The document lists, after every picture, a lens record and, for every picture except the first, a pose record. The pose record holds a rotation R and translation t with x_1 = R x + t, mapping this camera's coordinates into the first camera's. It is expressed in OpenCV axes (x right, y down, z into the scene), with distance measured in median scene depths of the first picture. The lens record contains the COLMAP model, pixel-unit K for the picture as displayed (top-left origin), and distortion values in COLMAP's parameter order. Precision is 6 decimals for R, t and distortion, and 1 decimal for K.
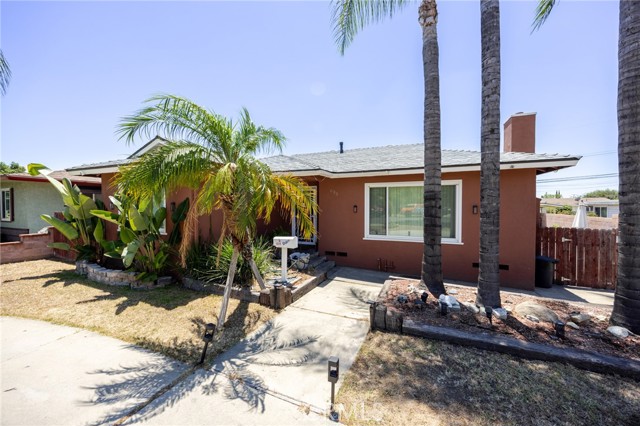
lens RADIAL K [[241.5, 0, 319.1], [0, 241.5, 210.0], [0, 0, 1]] dist [-0.002407, -0.000295]
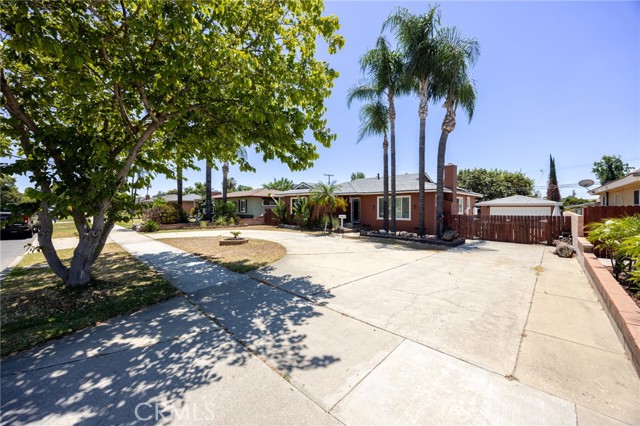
lens RADIAL K [[241.5, 0, 319.1], [0, 241.5, 210.0], [0, 0, 1]] dist [-0.002407, -0.000295]
pose [[0.936341, 0.003043, -0.351078, 0.676956], [-0.005756, 0.999961, -0.006683, 0.061121], [0.351044, 0.008278, 0.936322, -2.052385]]
